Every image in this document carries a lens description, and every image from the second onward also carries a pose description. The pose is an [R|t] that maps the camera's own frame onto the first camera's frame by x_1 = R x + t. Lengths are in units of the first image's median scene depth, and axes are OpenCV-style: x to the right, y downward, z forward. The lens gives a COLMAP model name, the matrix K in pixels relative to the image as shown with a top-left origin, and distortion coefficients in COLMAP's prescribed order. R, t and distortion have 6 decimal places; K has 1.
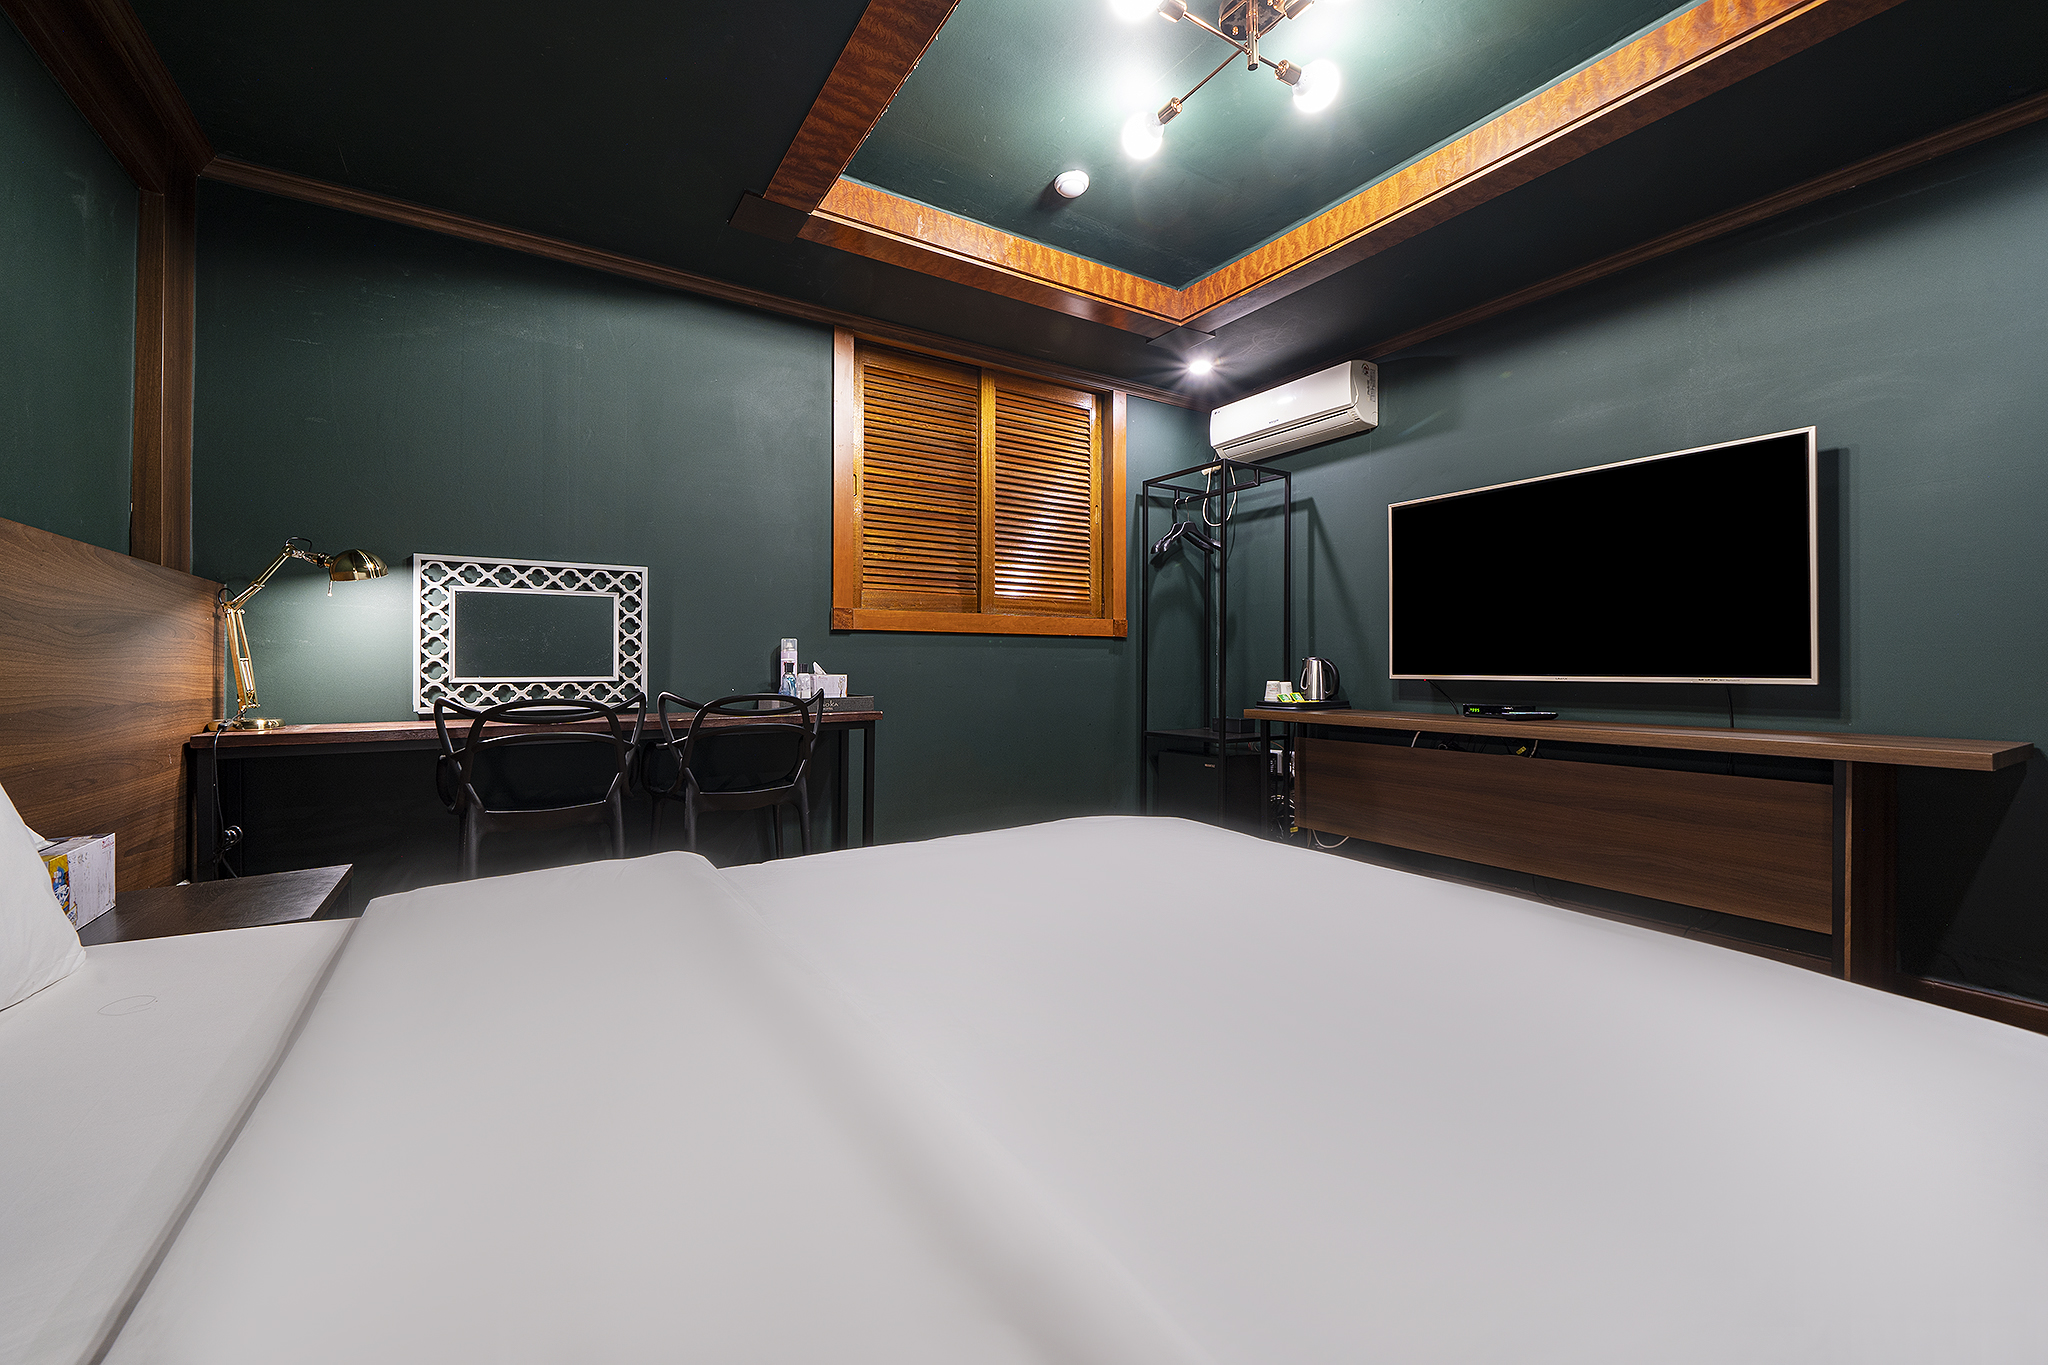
lens RADIAL K [[802.7, 0, 957.8], [0, 802.7, 663.1], [0, 0, 1]] dist [0.000818, 0.000113]
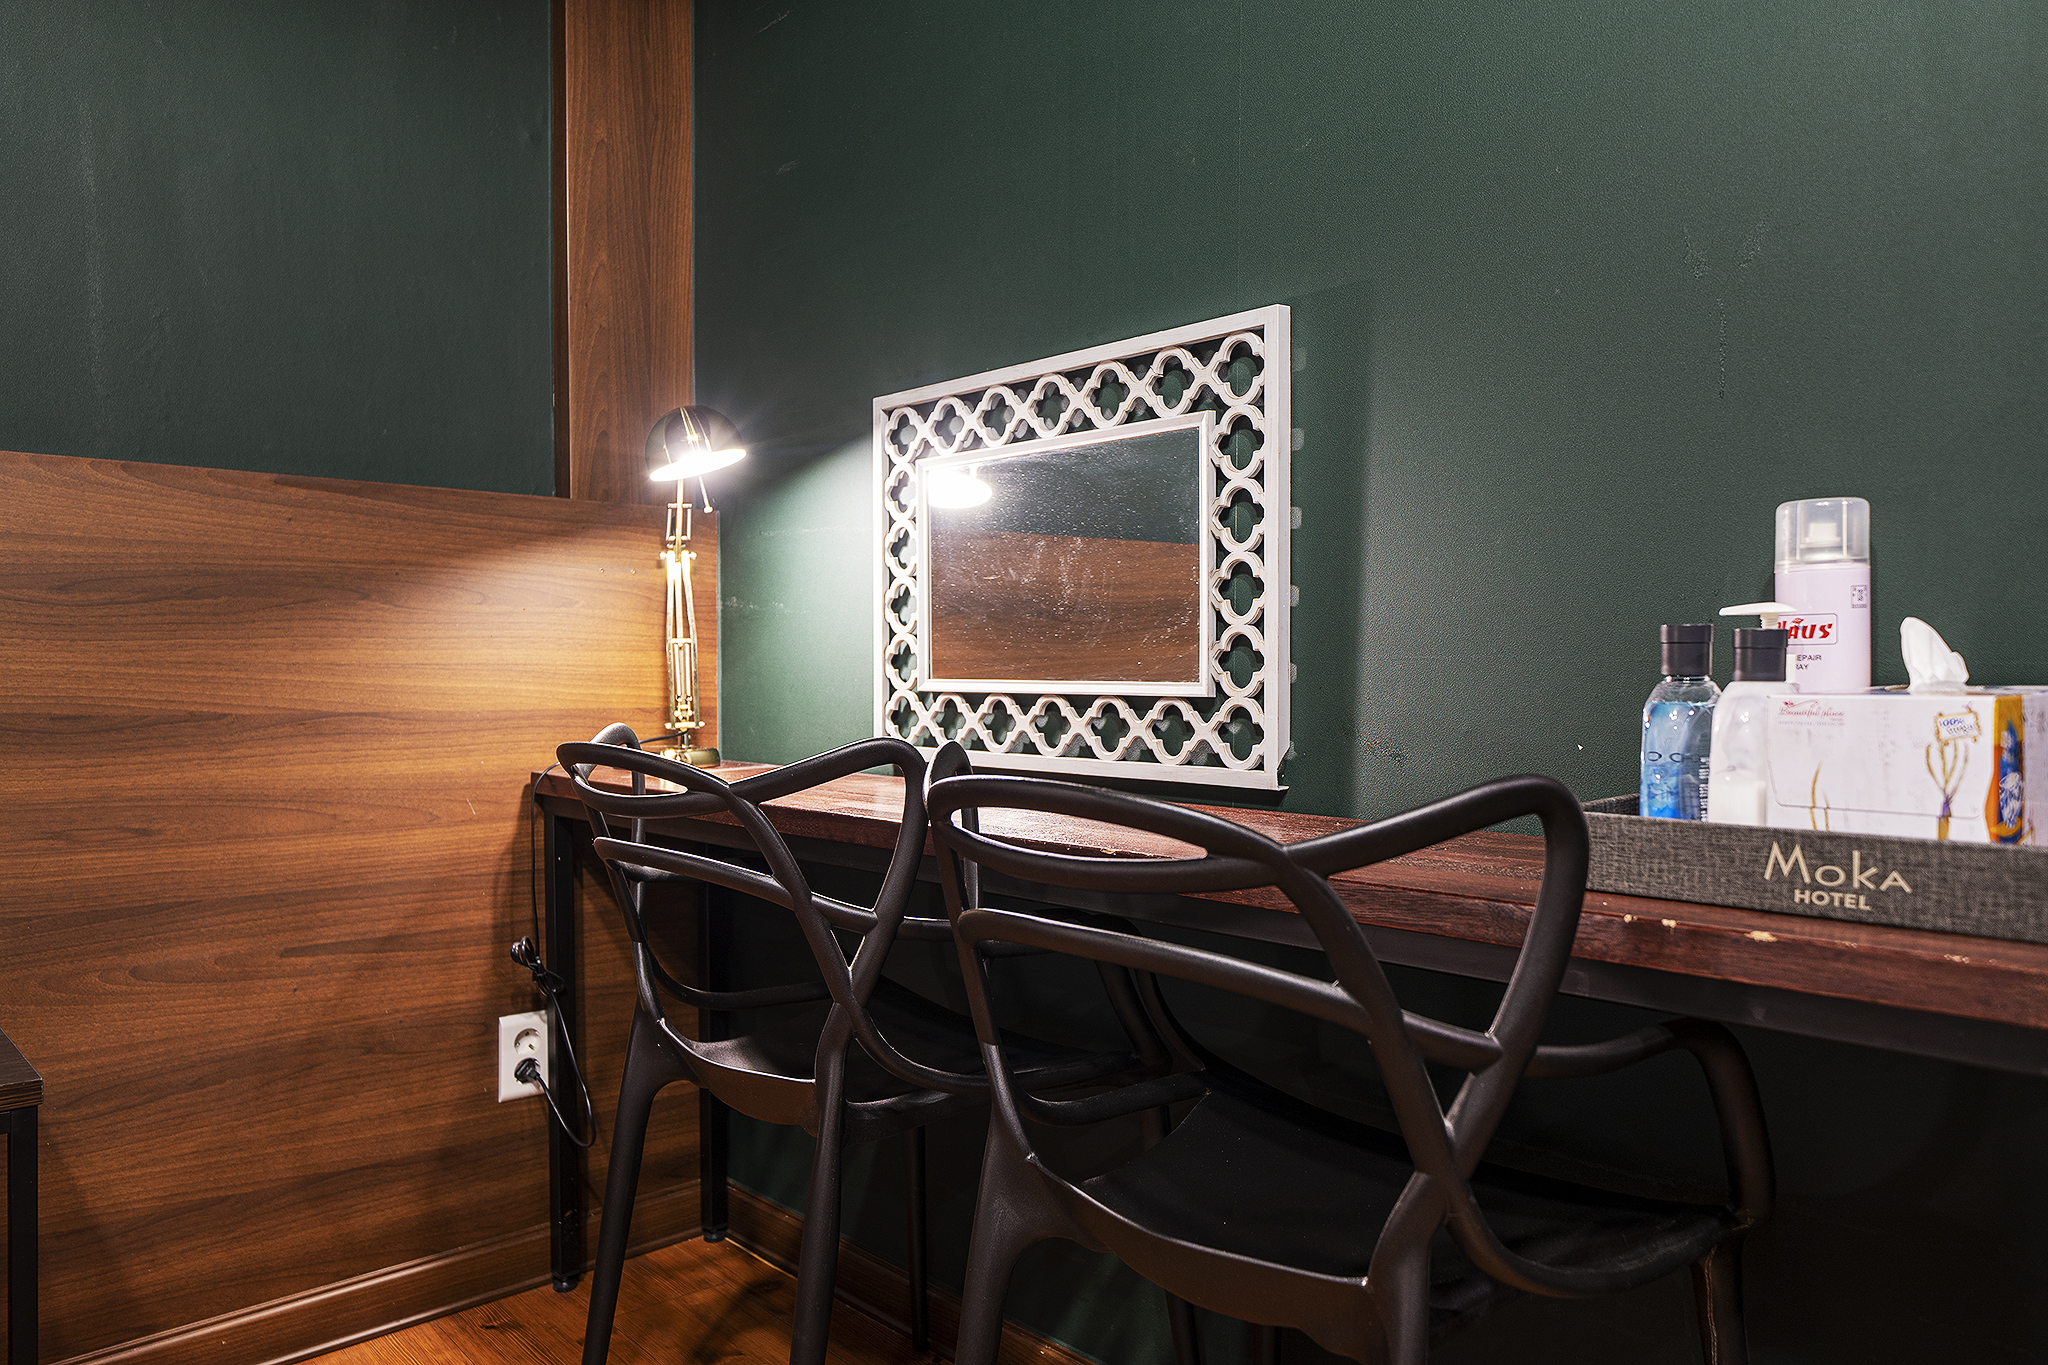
lens RADIAL K [[1362.0, 0, 1059.4], [0, 1362.0, 681.8], [0, 0, 1]] dist [-0.000531, -0.000644]
pose [[0.222161, 0.015359, -0.974889, 0.074613], [0.004393, 0.999850, 0.016753, 0.007407], [0.975000, -0.008005, 0.222060, 0.826989]]
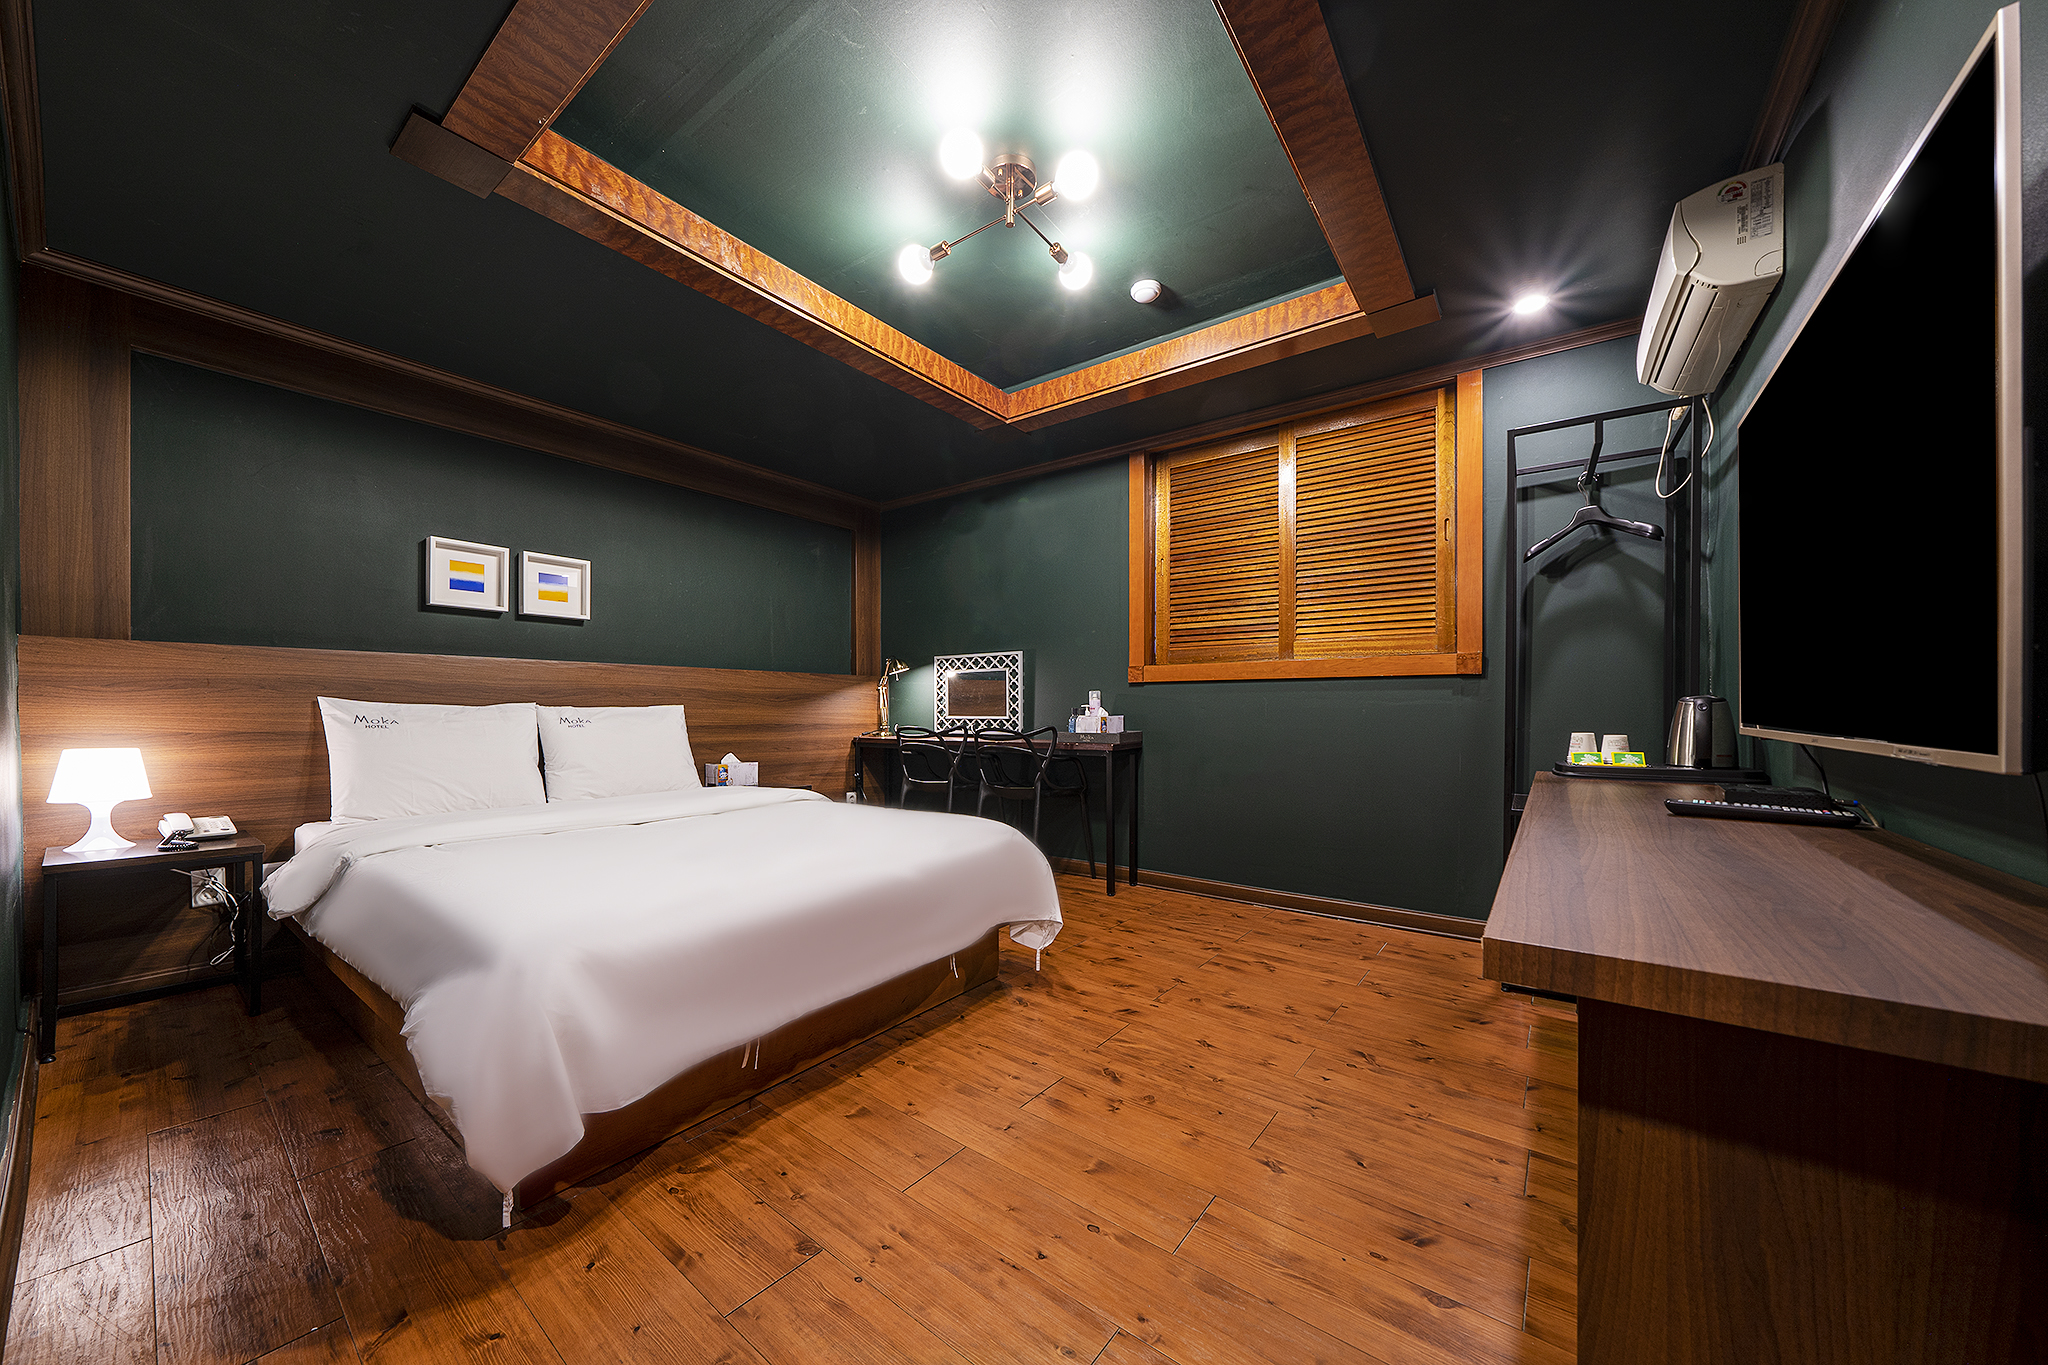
lens RADIAL K [[697.6, 0, 1018.8], [0, 697.6, 708.8], [0, 0, 1]] dist [-0.000217, -0.000018]
pose [[0.390696, 0.000504, -0.920520, 0.966024], [0.006073, 0.999977, 0.003125, -0.003931], [0.920500, -0.006811, 0.390684, 0.434378]]
